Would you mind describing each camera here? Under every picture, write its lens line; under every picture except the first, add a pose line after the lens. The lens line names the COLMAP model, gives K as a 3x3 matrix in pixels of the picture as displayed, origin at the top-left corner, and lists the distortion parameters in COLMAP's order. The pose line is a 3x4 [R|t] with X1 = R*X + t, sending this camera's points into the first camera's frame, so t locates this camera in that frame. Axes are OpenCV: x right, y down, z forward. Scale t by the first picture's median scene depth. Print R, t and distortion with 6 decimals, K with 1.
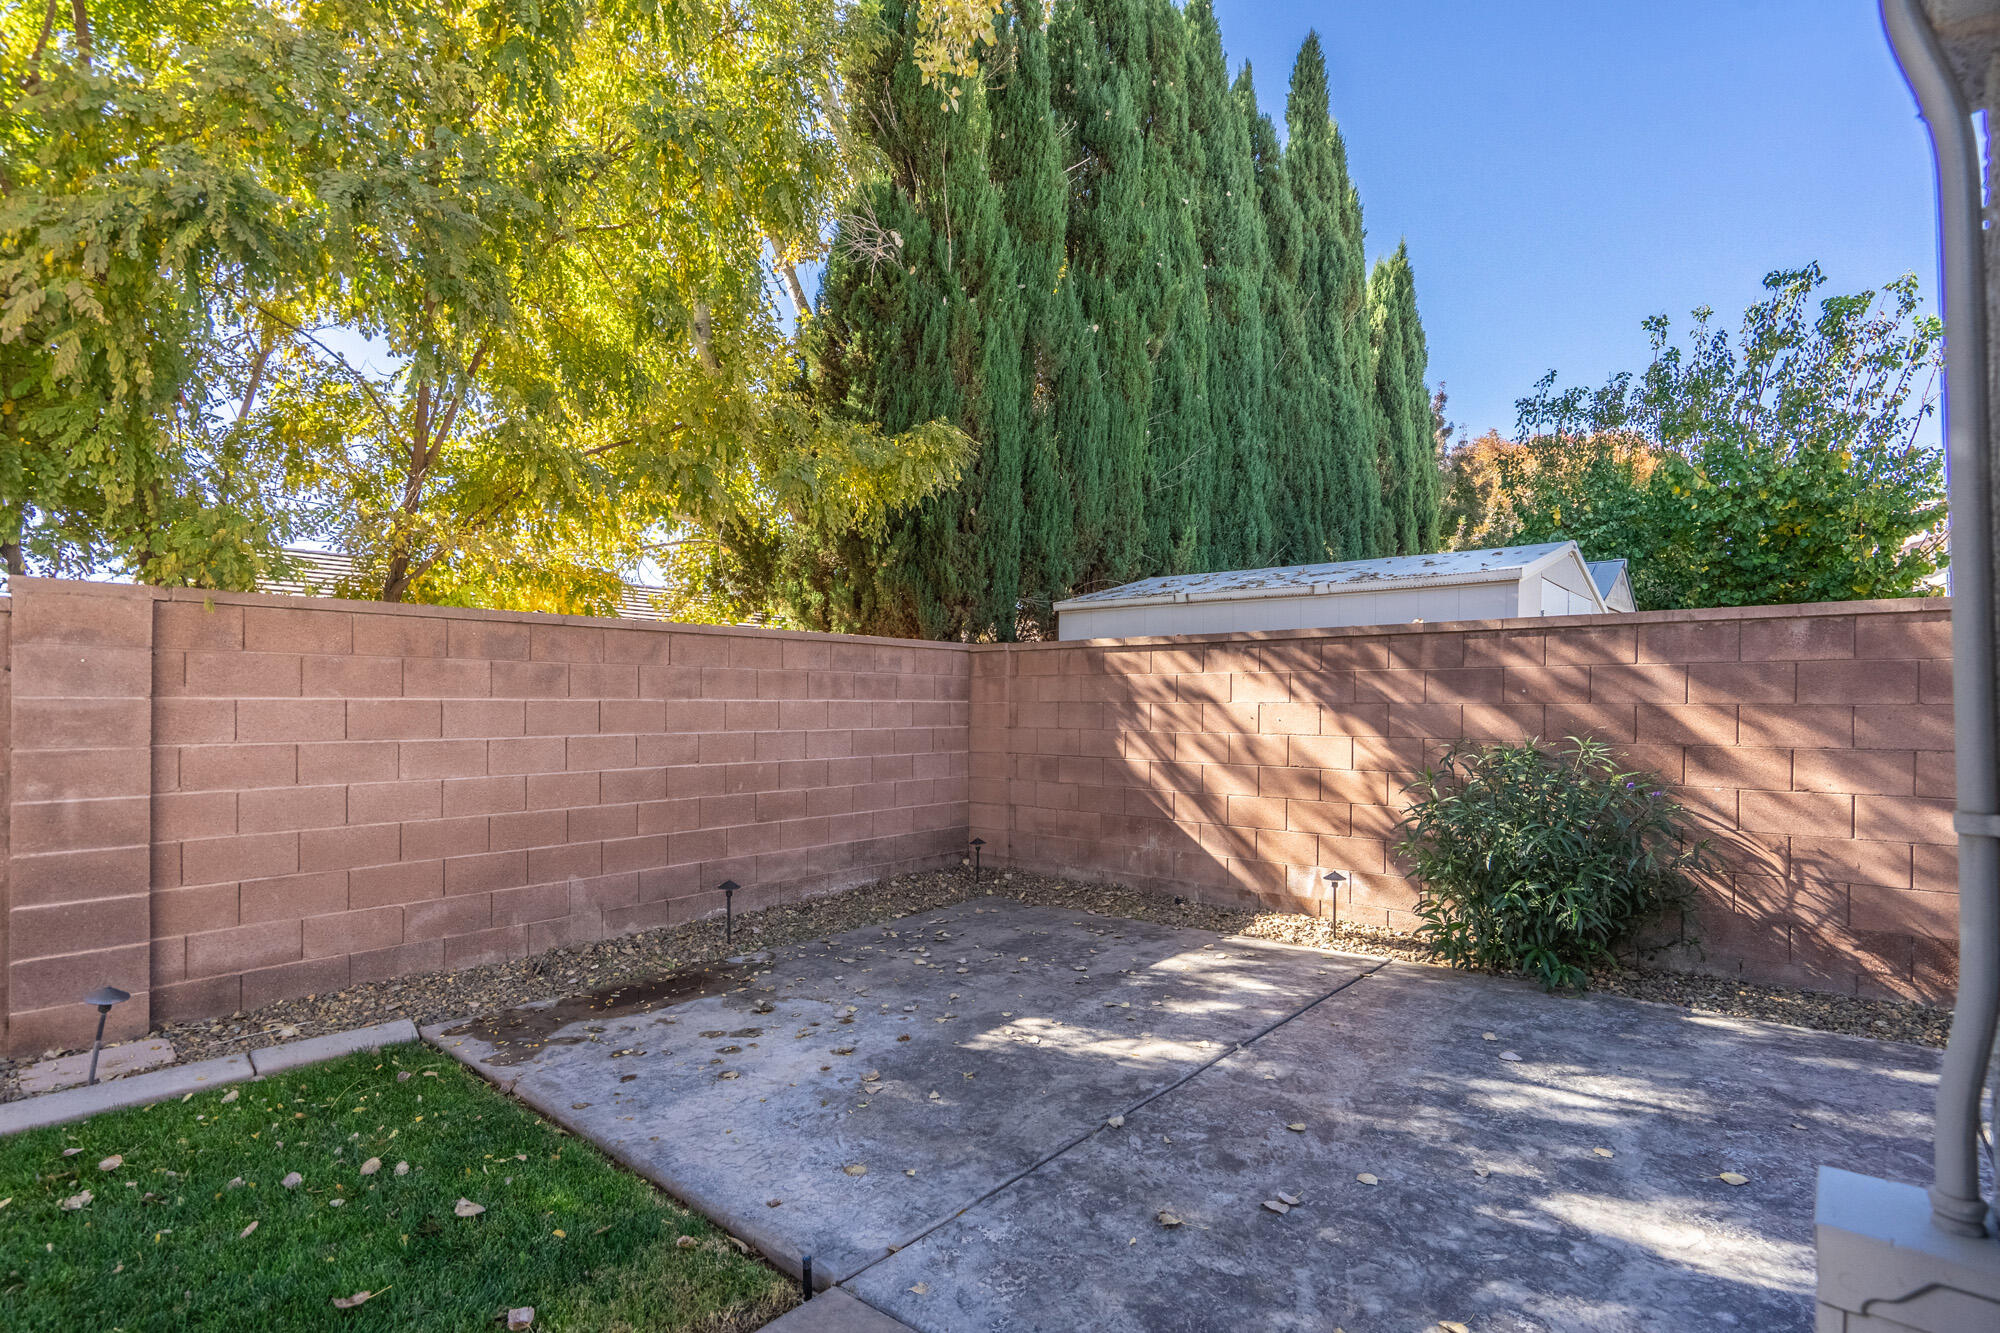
lens RADIAL K [[937.5, 0, 1000.0], [0, 937.5, 666.5], [0, 0, 1]] dist [-0.001452, 0.000340]
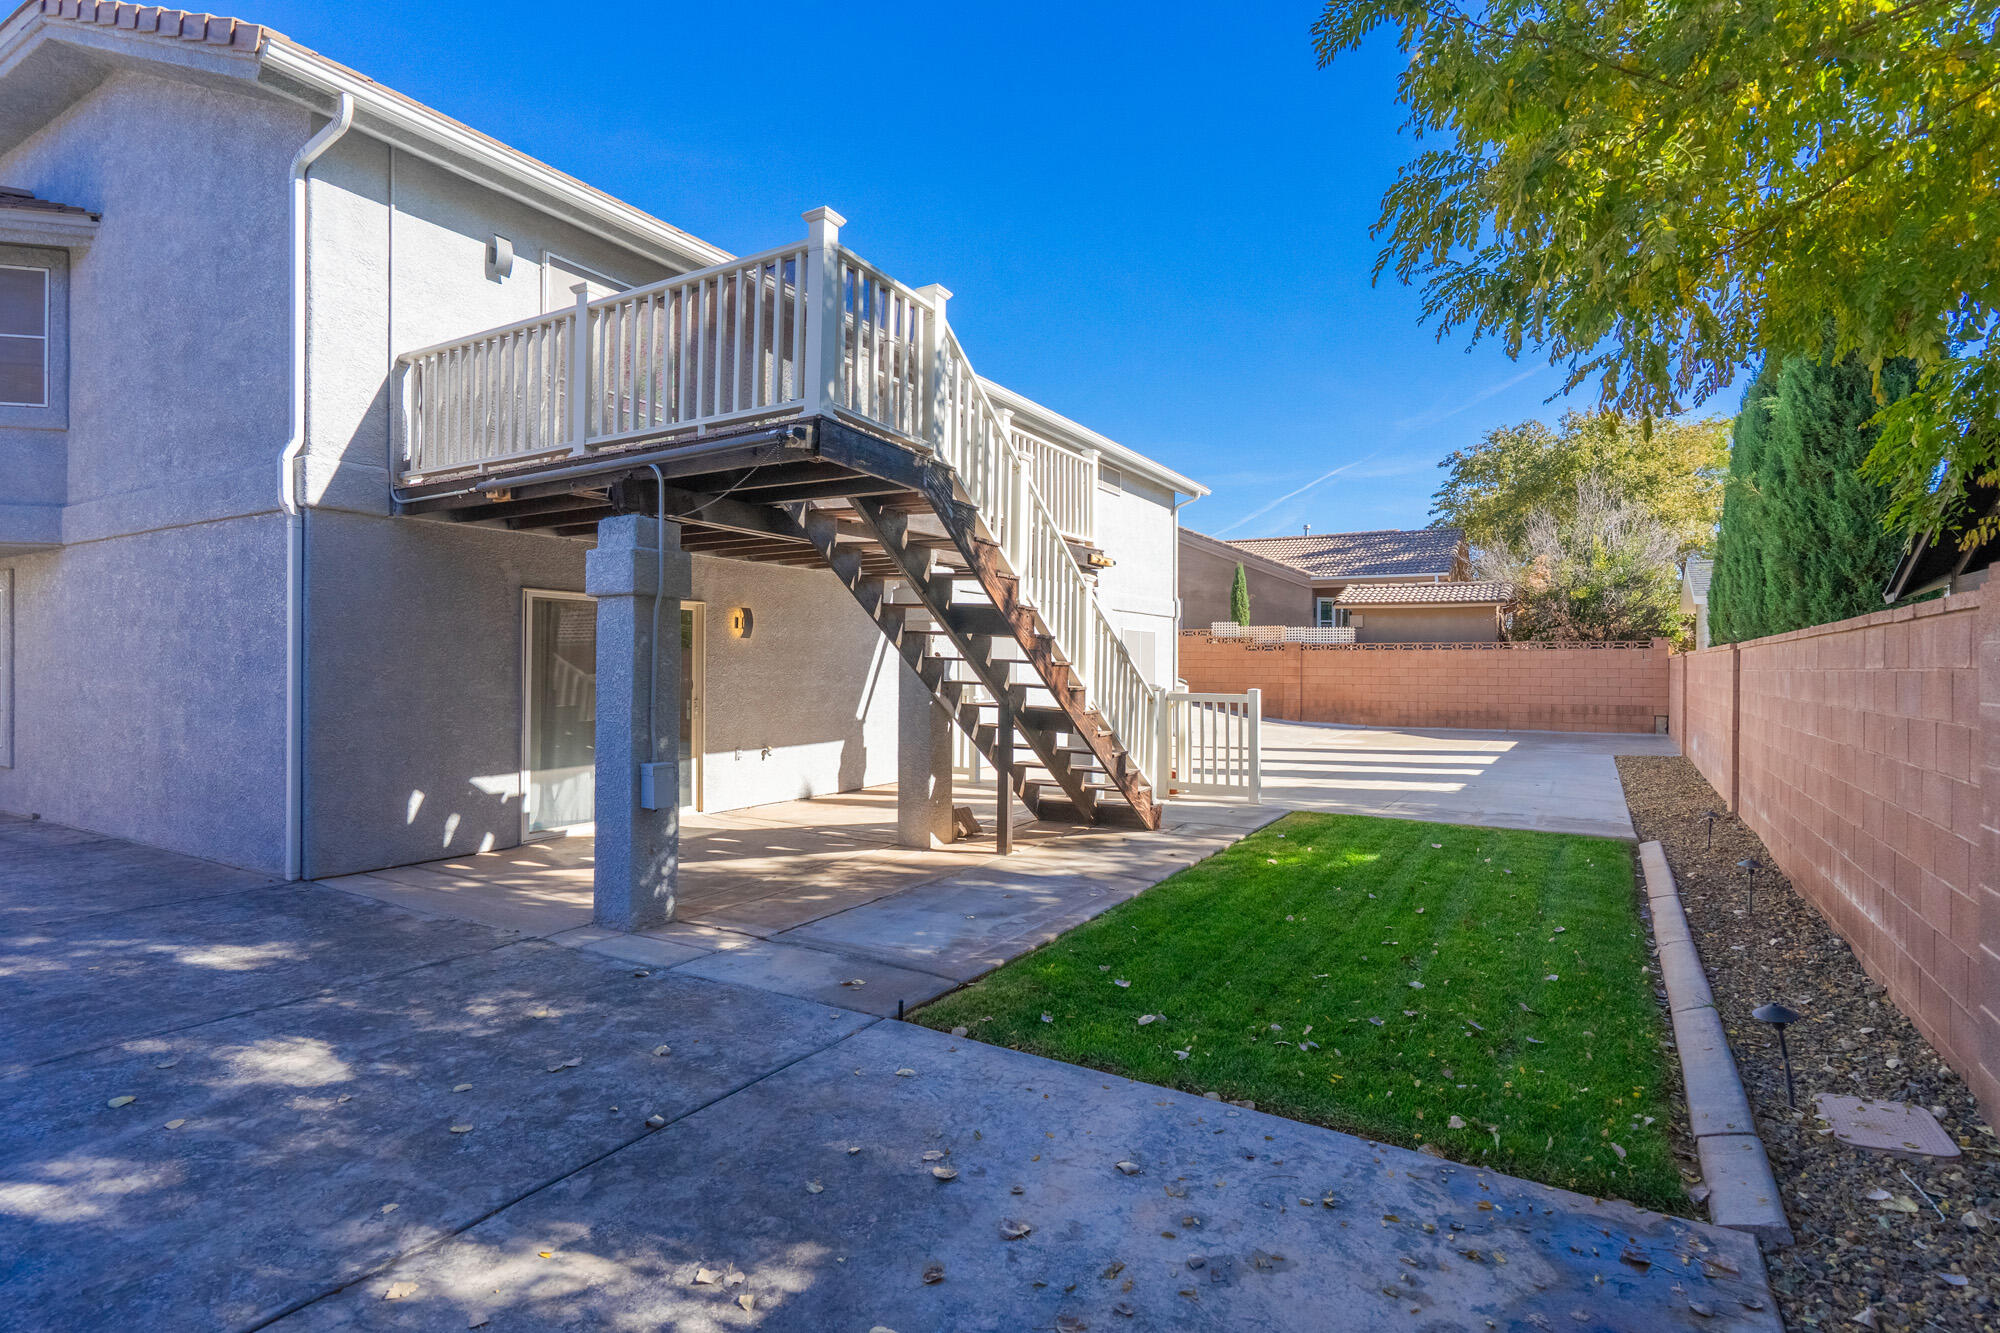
lens RADIAL K [[937.5, 0, 1000.0], [0, 937.5, 666.5], [0, 0, 1]] dist [-0.001452, 0.000340]
pose [[-0.981851, -0.005004, -0.189589, -0.034334], [0.002860, 0.999147, -0.041184, 0.053982], [0.189634, -0.040979, -0.980999, 1.805438]]
